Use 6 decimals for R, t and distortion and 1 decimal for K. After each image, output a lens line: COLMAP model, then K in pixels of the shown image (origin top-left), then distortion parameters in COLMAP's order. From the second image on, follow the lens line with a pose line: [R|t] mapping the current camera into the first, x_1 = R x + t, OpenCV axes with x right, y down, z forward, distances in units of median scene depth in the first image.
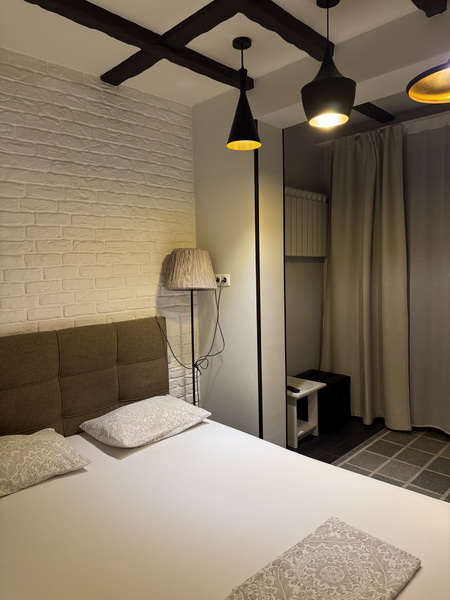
lens RADIAL K [[421.0, 0, 226.0], [0, 421.0, 298.6], [0, 0, 1]] dist [0.009658, -0.017159]
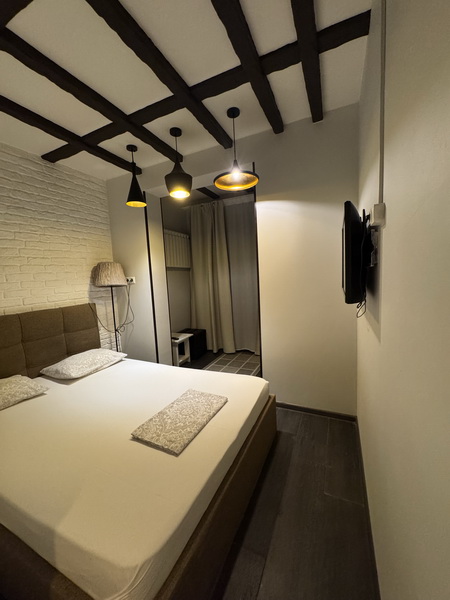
lens RADIAL K [[239.4, 0, 226.1], [0, 239.4, 299.4], [0, 0, 1]] dist [-0.016153, 0.001653]
pose [[0.941109, -0.056920, 0.333278, 0.036172], [0.053999, 0.998378, 0.018027, 0.045154], [-0.333764, 0.001032, 0.942656, -0.091144]]
